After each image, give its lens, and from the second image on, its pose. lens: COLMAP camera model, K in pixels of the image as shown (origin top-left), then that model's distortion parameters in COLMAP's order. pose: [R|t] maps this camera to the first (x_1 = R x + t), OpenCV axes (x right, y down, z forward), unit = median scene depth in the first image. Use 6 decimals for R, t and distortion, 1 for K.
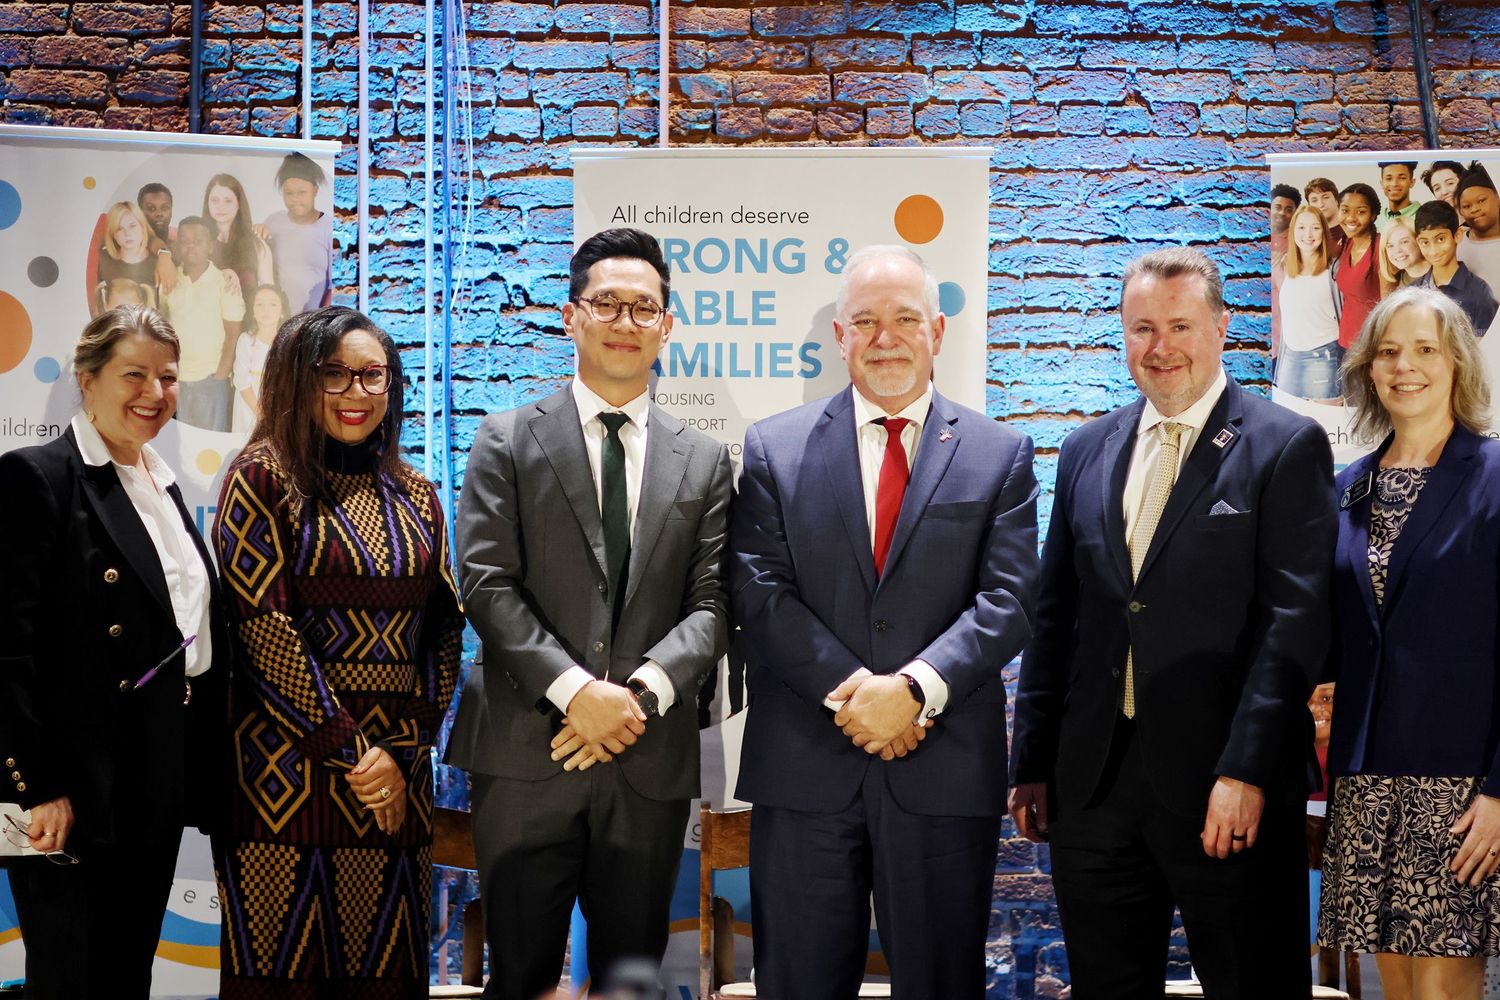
lens RADIAL K [[3446.9, 0, 748.8], [0, 3446.9, 501.8], [0, 0, 1]] dist [0.053151, 0.000000]
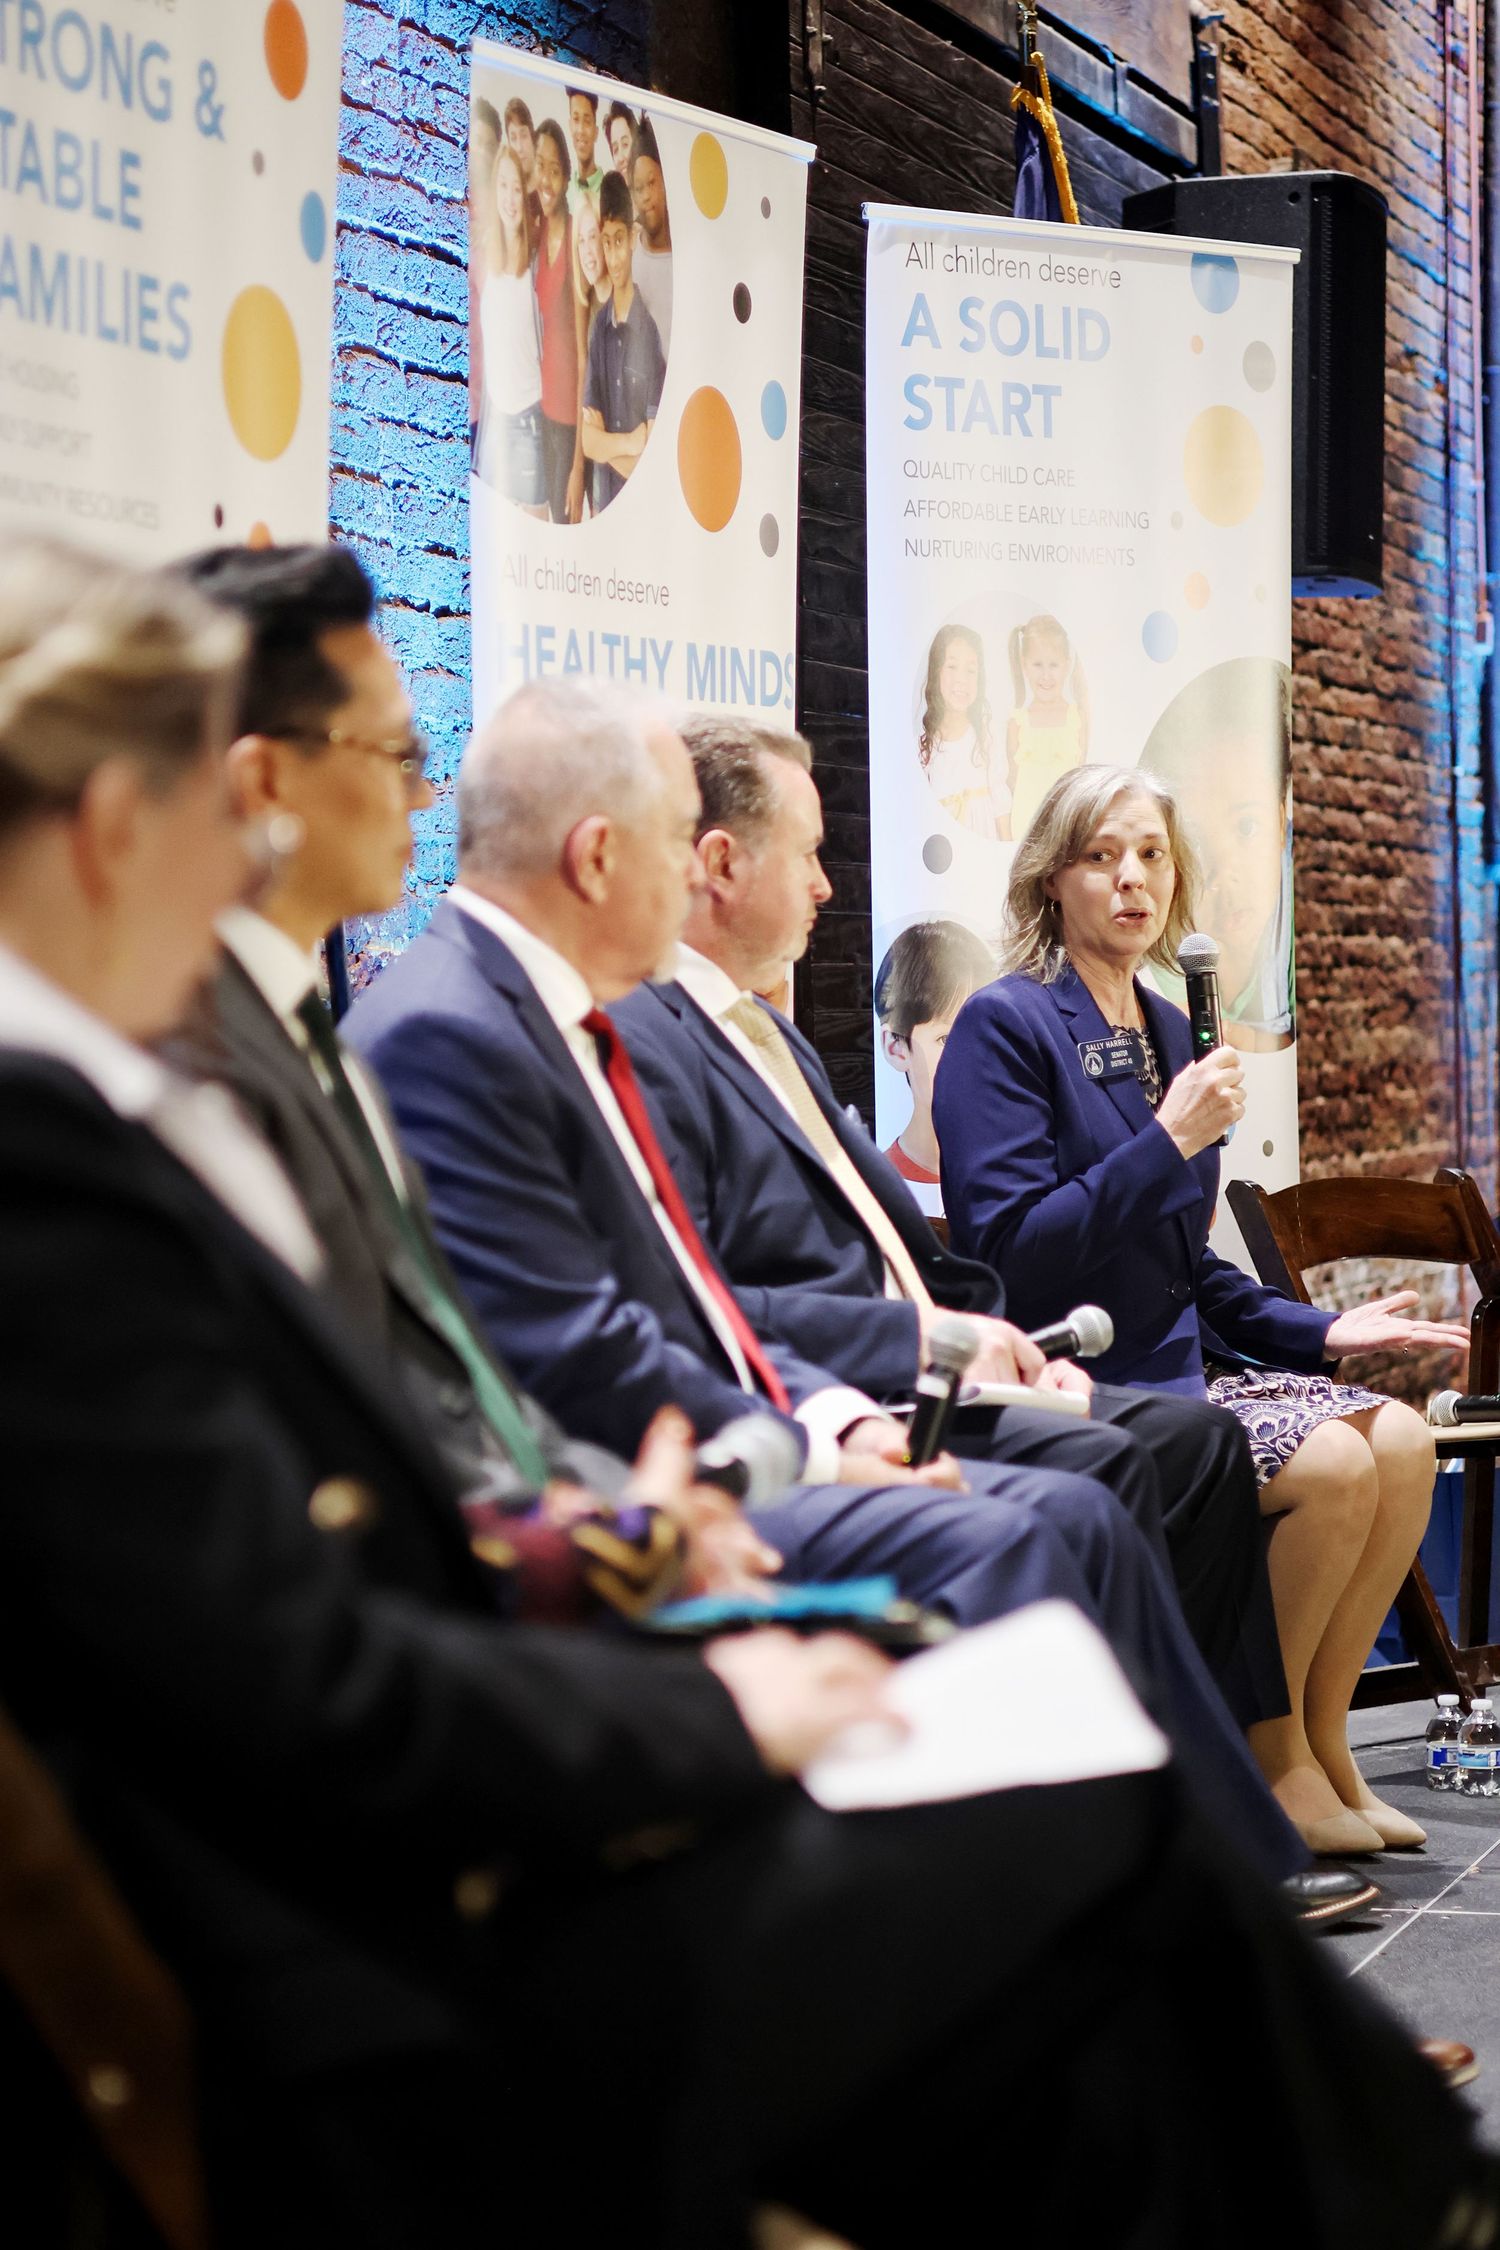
lens RADIAL K [[5170.4, 0, 743.4], [0, 5170.4, 1116.4], [0, 0, 1]] dist [0.053151, 0.000000]
pose [[0.329251, -0.025517, 0.943898, -0.551369], [0.005702, 0.999670, 0.025036, 0.042654], [-0.944225, -0.002861, 0.329288, 0.647824]]
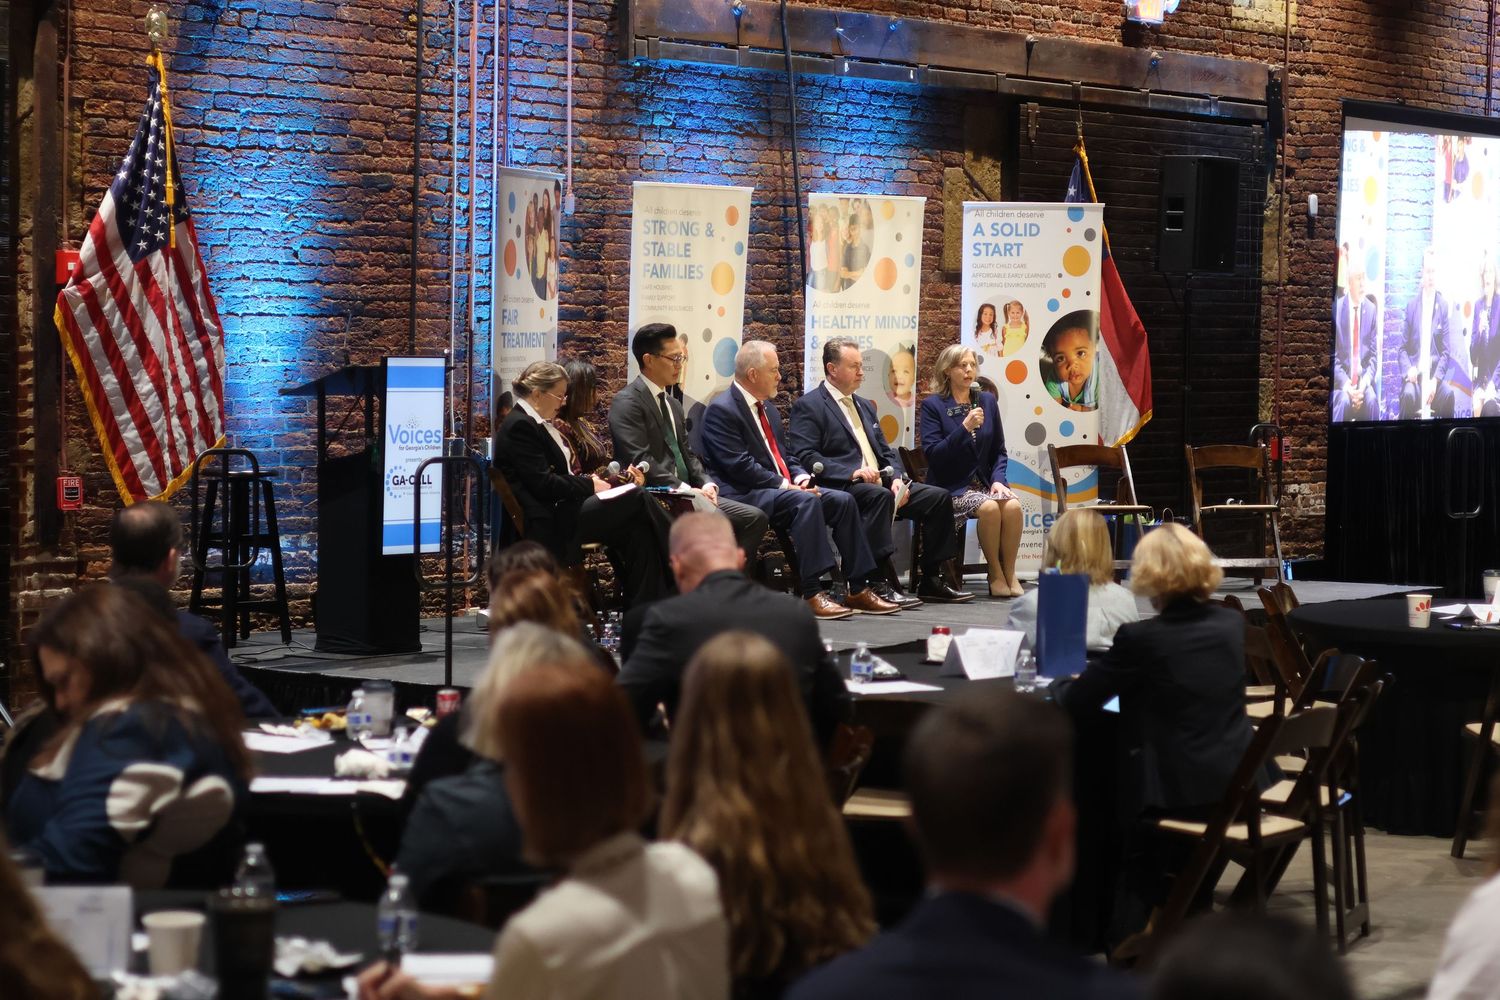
lens RADIAL K [[3446.9, 0, 751.6], [0, 3446.9, 500.8], [0, 0, 1]] dist [0.053151, 0.000000]
pose [[0.649646, -0.031719, 0.759575, -1.670702], [-0.022536, 0.997887, 0.060945, -0.026675], [-0.759903, -0.056710, 0.647558, -0.569736]]
